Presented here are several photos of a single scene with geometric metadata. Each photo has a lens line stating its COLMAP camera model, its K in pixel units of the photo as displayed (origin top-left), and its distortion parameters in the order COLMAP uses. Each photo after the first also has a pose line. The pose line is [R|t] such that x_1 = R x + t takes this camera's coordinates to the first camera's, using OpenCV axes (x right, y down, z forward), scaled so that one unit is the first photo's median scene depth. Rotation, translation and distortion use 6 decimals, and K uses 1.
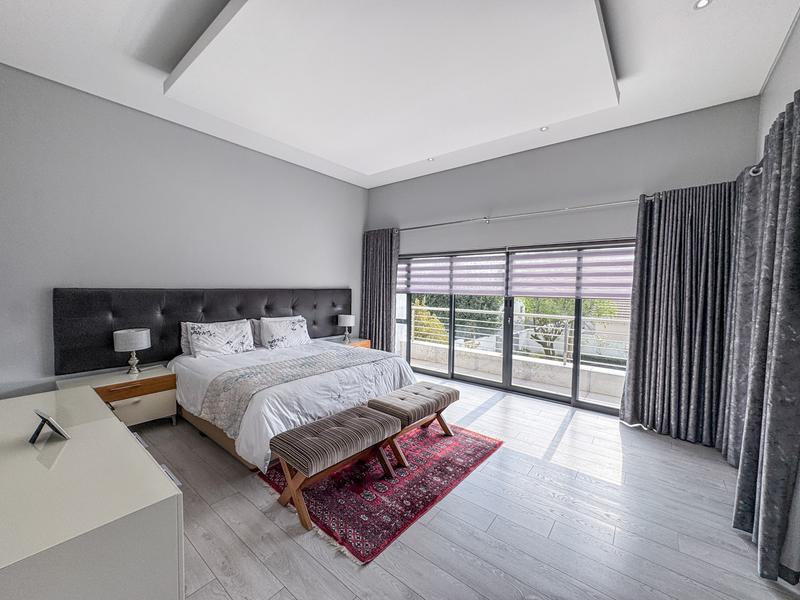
lens RADIAL K [[319.1, 0, 403.4], [0, 319.1, 297.0], [0, 0, 1]] dist [-0.002351, -0.000074]
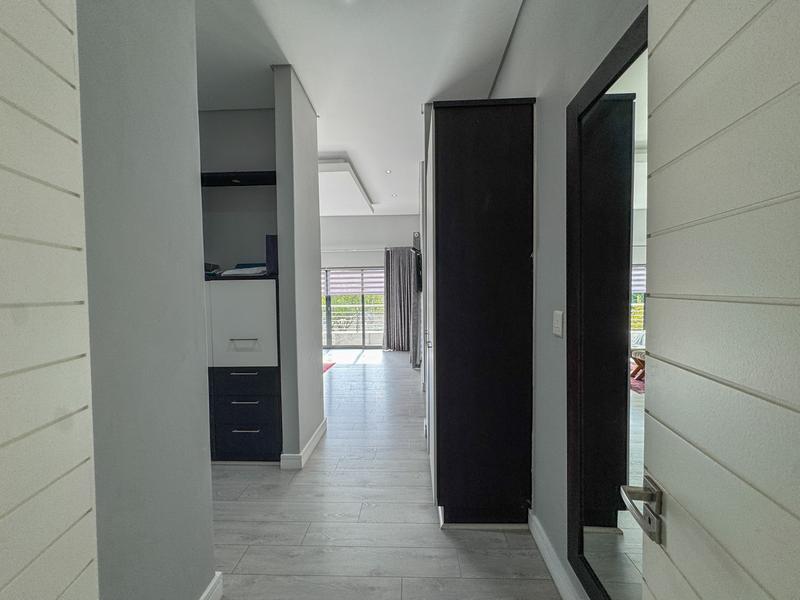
lens RADIAL K [[319.1, 0, 402.0], [0, 319.1, 298.4], [0, 0, 1]] dist [-0.002351, -0.000074]
pose [[0.805050, -0.037502, 0.592020, -0.488681], [0.047013, 0.998894, -0.000655, 0.046679], [-0.591341, 0.028360, 0.805923, -0.843151]]
